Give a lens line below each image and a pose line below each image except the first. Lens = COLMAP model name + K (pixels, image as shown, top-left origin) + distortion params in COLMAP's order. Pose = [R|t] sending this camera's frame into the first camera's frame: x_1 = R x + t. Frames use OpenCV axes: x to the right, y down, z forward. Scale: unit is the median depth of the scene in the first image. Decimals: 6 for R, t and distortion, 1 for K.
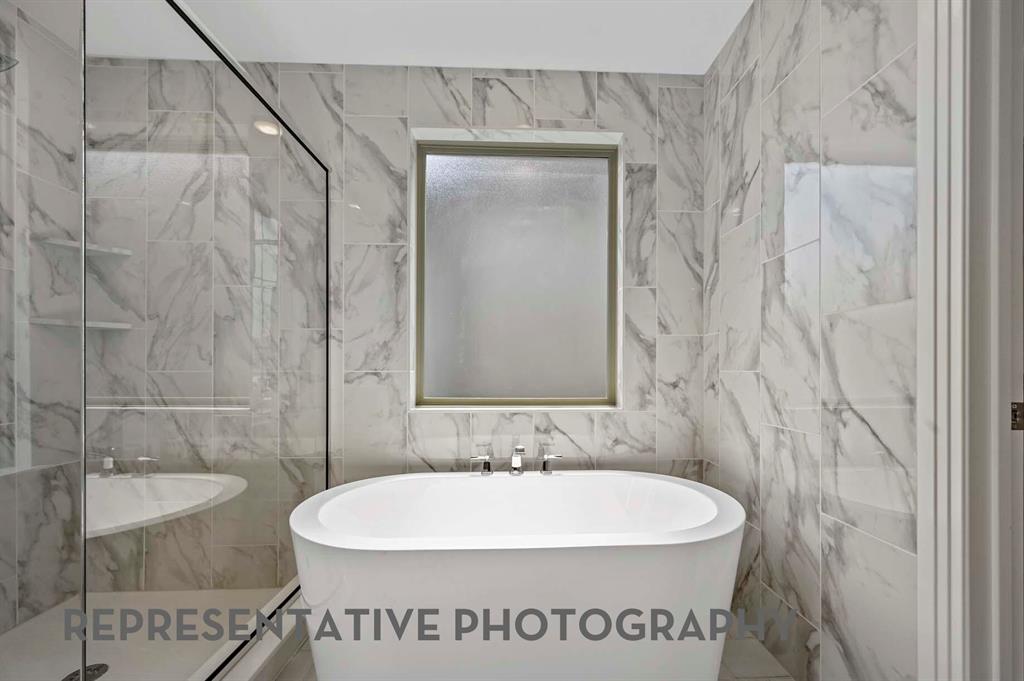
lens RADIAL K [[399.8, 0, 529.3], [0, 399.8, 369.3], [0, 0, 1]] dist [-0.000600, 0.000387]
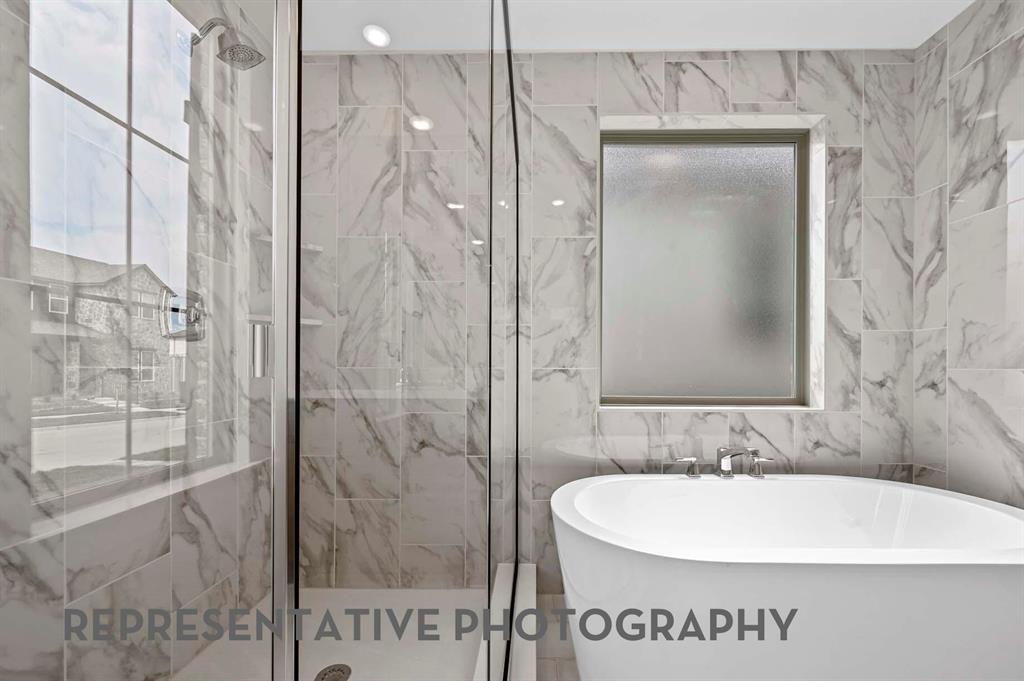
lens RADIAL K [[399.8, 0, 529.3], [0, 399.8, 369.3], [0, 0, 1]] dist [-0.000600, 0.000387]
pose [[0.998601, 0.002759, -0.052806, -0.418117], [-0.002836, 0.999995, -0.001384, 0.008934], [0.052802, 0.001532, 0.998604, 0.028705]]
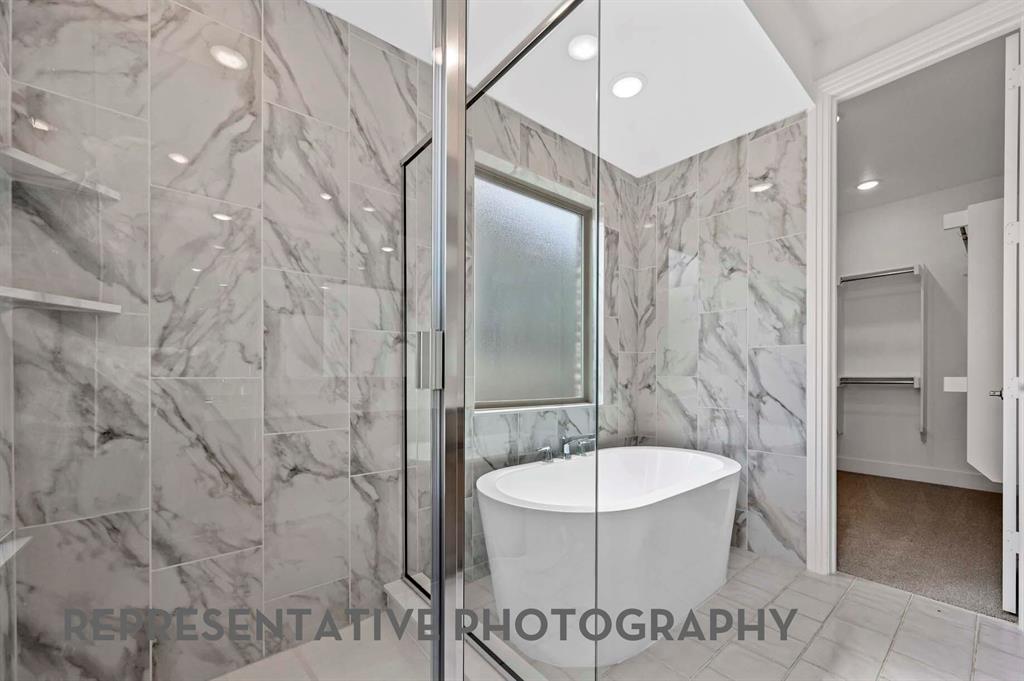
lens RADIAL K [[396.7, 0, 514.2], [0, 396.7, 377.1], [0, 0, 1]] dist [-0.000084, 0.000087]
pose [[0.800624, -0.001933, 0.599164, -0.852367], [-0.000820, 0.999990, 0.004323, 0.000021], [-0.599166, -0.003952, 0.800615, 0.092115]]
